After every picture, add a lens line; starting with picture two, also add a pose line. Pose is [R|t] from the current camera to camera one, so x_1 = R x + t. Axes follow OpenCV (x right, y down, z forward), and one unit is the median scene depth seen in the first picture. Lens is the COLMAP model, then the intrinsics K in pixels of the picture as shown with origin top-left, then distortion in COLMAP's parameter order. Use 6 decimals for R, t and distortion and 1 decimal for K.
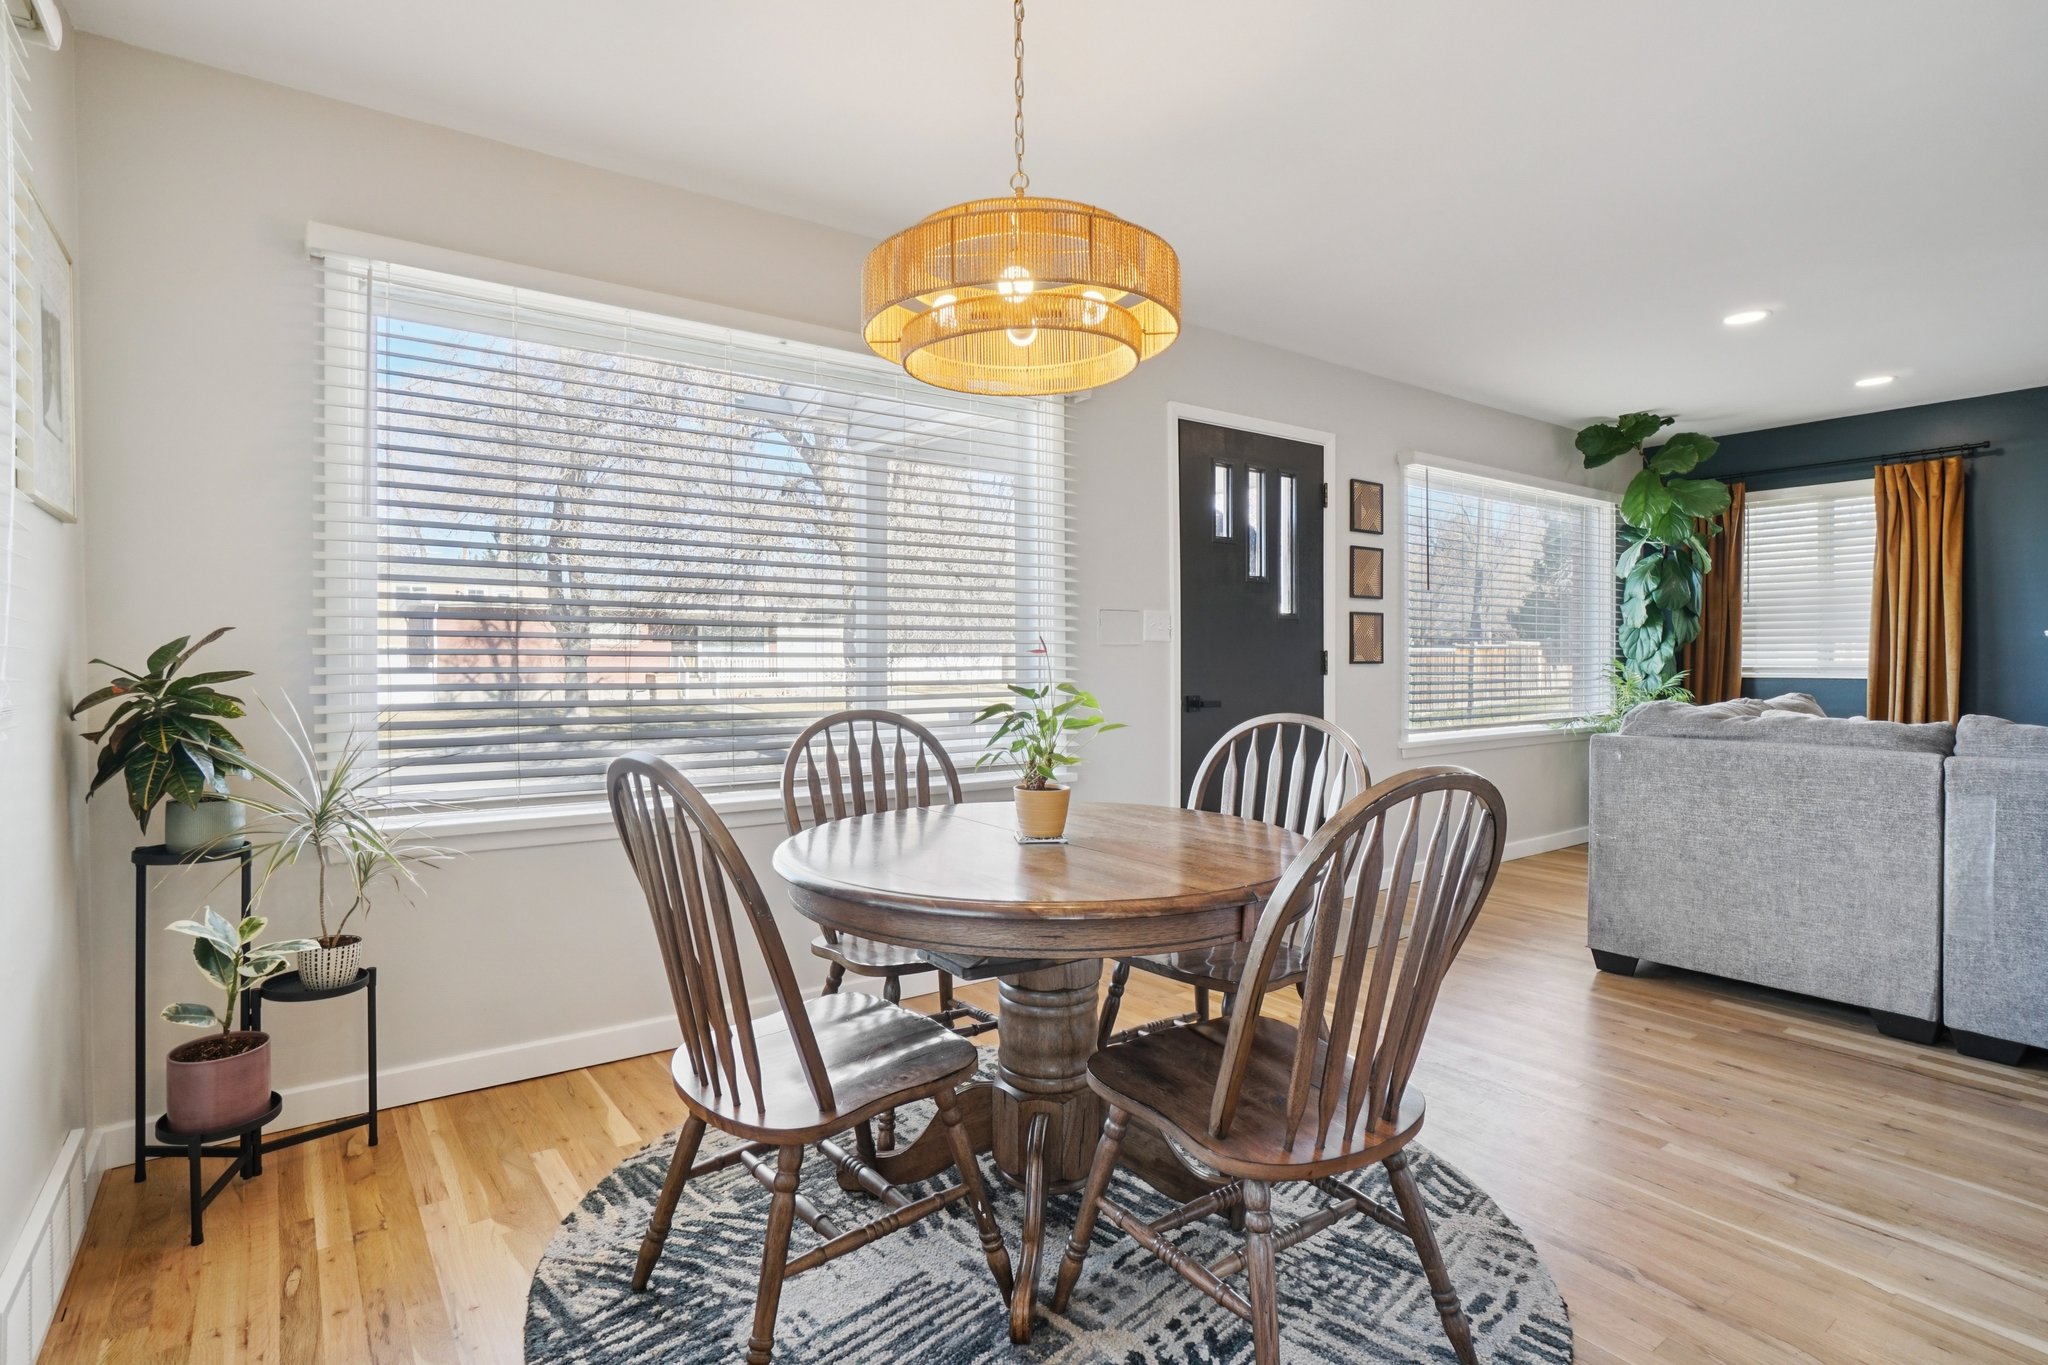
lens RADIAL K [[991.9, 0, 1024.5], [0, 991.9, 666.8], [0, 0, 1]] dist [0.003508, 0.001326]
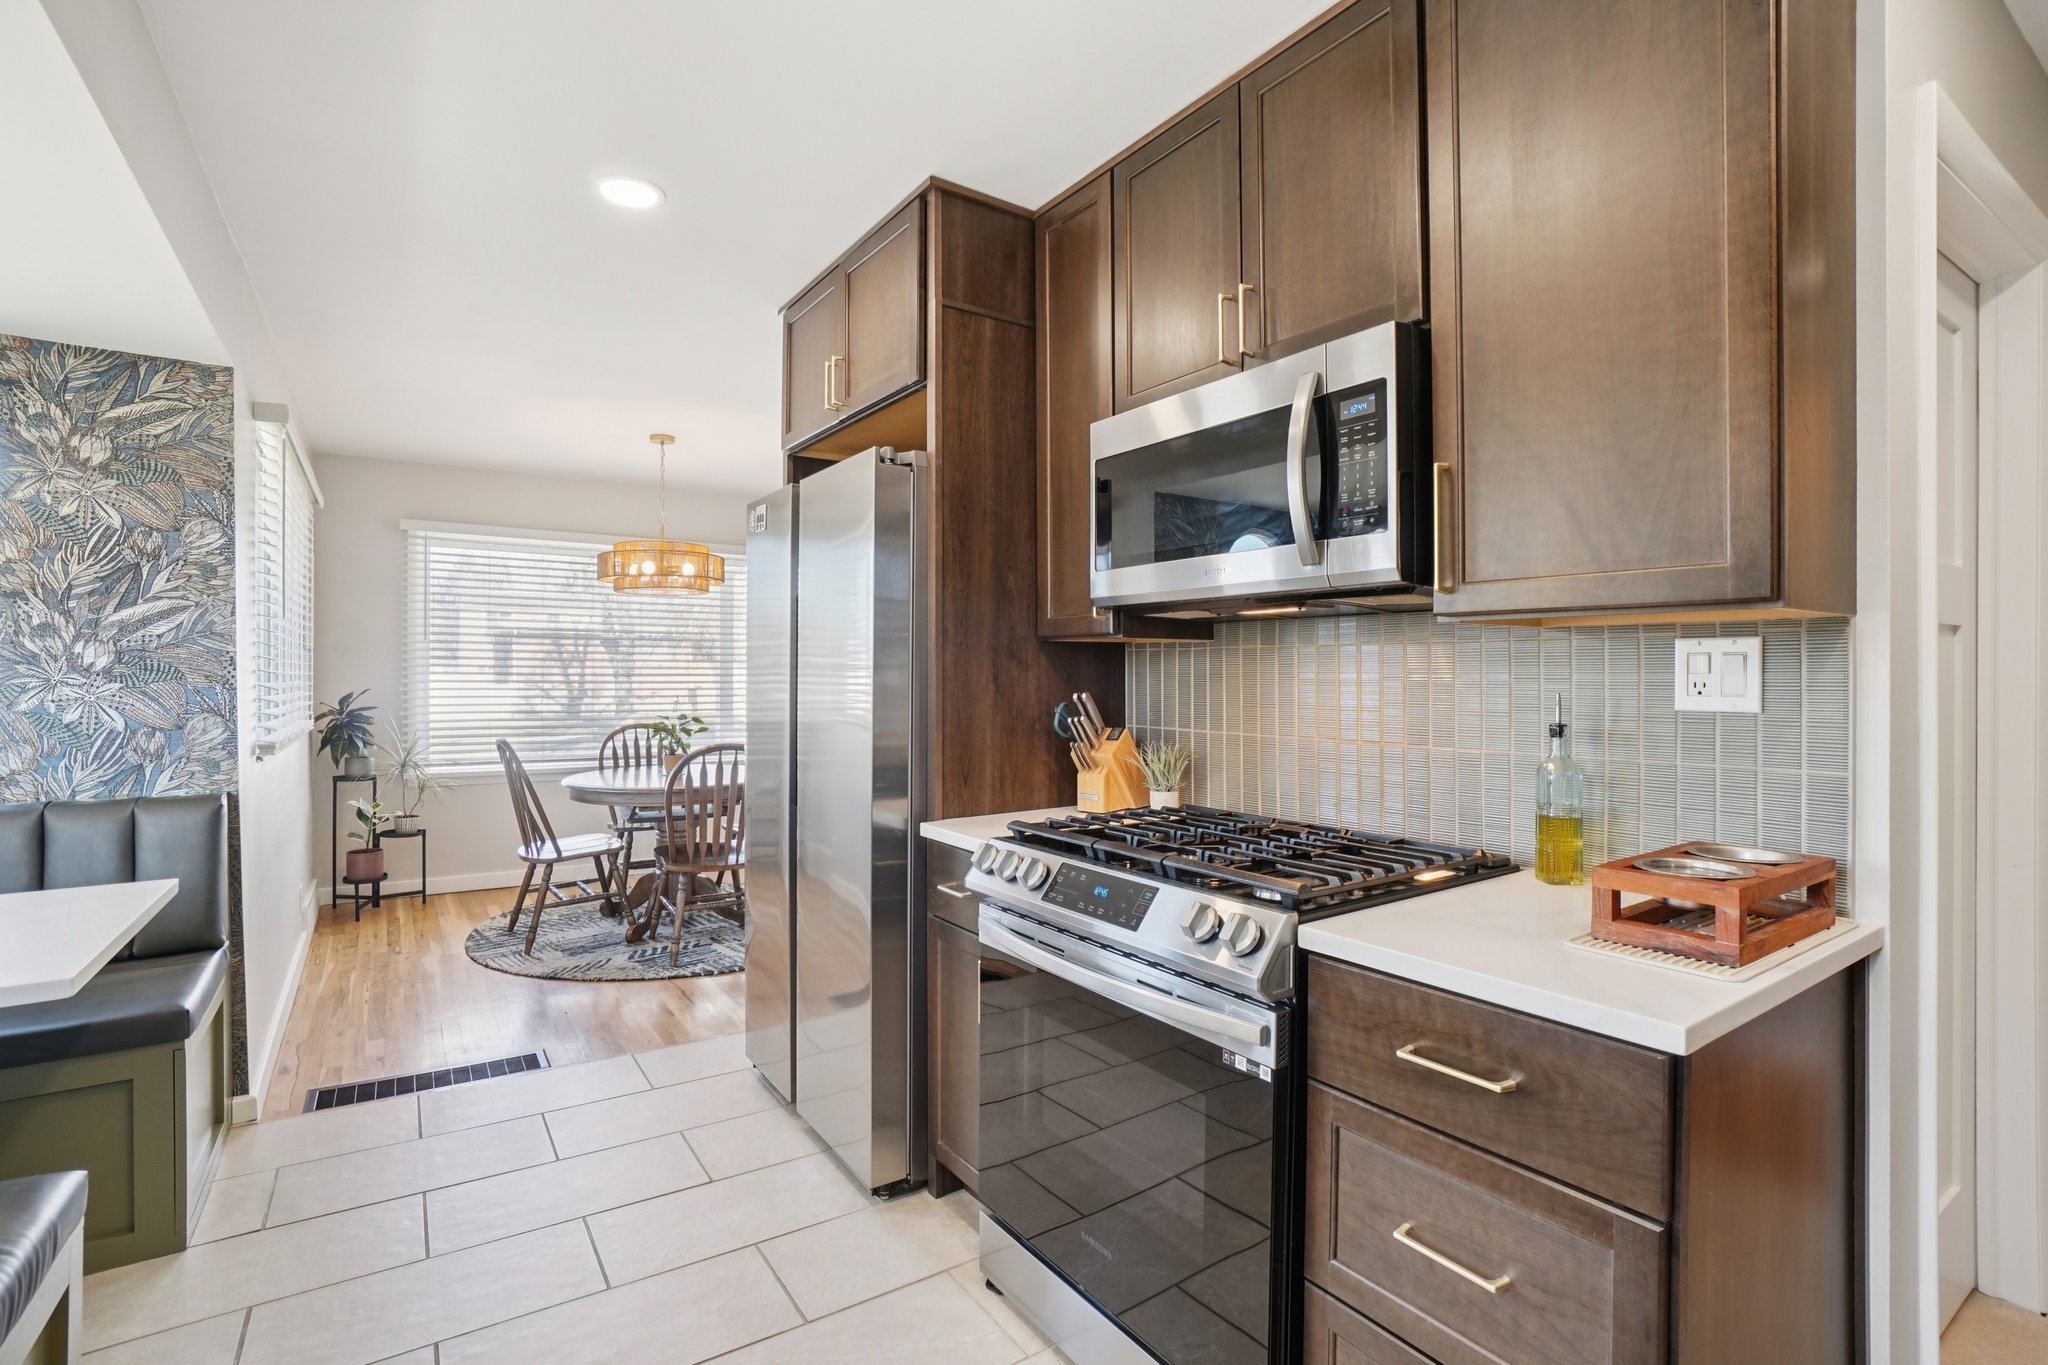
lens RADIAL K [[939.5, 0, 1020.3], [0, 939.5, 681.5], [0, 0, 1]] dist [-0.003308, -0.000466]
pose [[0.998832, 0.004178, -0.048128, 0.978711], [-0.004394, 0.999981, -0.004383, -0.056556], [0.048109, 0.004590, 0.998832, -1.314625]]
